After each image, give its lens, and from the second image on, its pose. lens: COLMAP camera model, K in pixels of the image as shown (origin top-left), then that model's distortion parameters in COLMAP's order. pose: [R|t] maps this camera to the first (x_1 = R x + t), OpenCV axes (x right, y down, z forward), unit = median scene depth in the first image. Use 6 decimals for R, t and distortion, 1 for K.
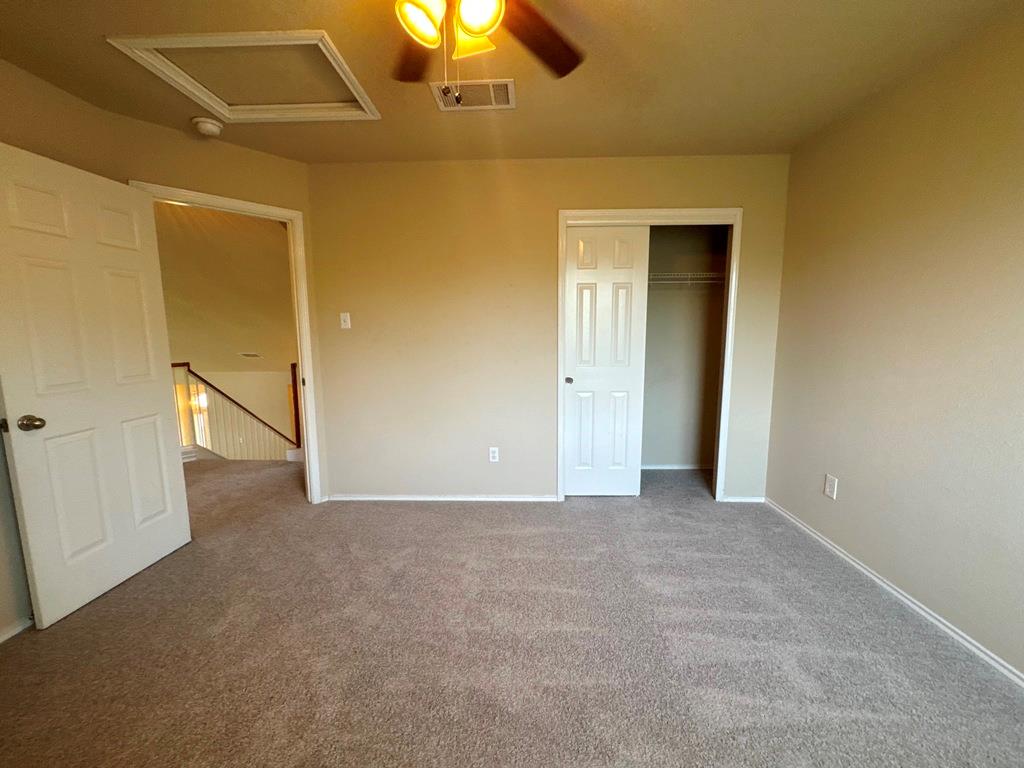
lens RADIAL K [[412.7, 0, 514.7], [0, 412.7, 384.1], [0, 0, 1]] dist [-0.000494, 0.000176]
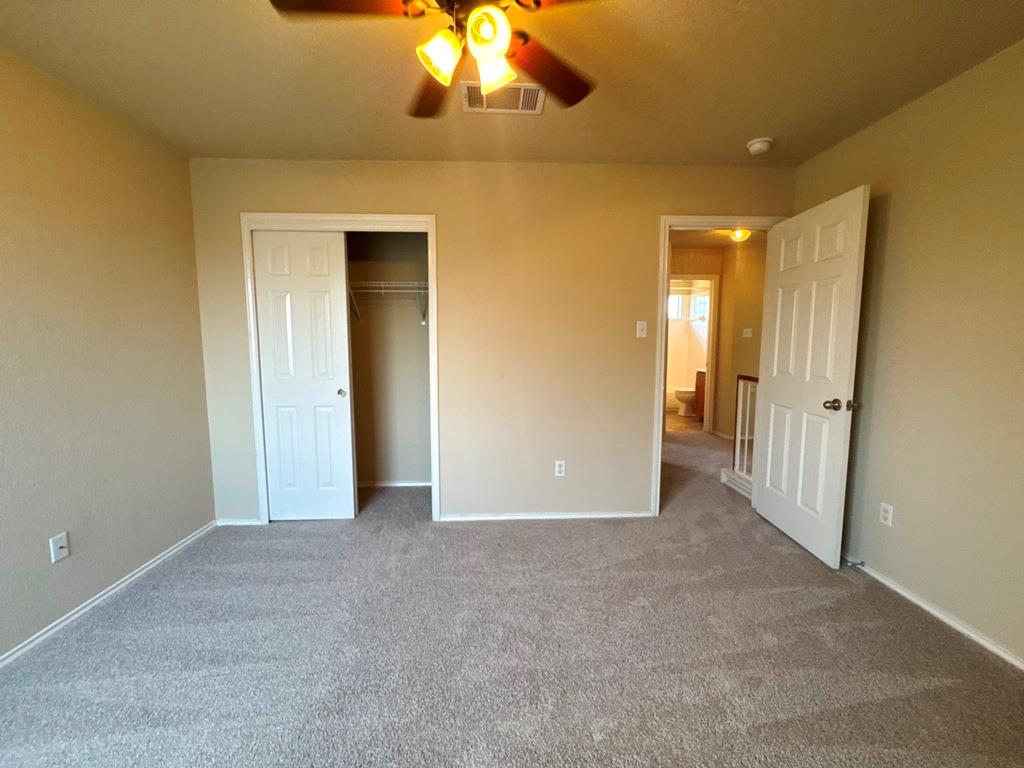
lens RADIAL K [[412.7, 0, 514.2], [0, 412.7, 378.6], [0, 0, 1]] dist [-0.000494, 0.000176]
pose [[0.997613, -0.003348, 0.068971, 0.674636], [0.005935, 0.999285, -0.037345, -0.006740], [-0.068796, 0.037665, 0.996919, 0.036423]]
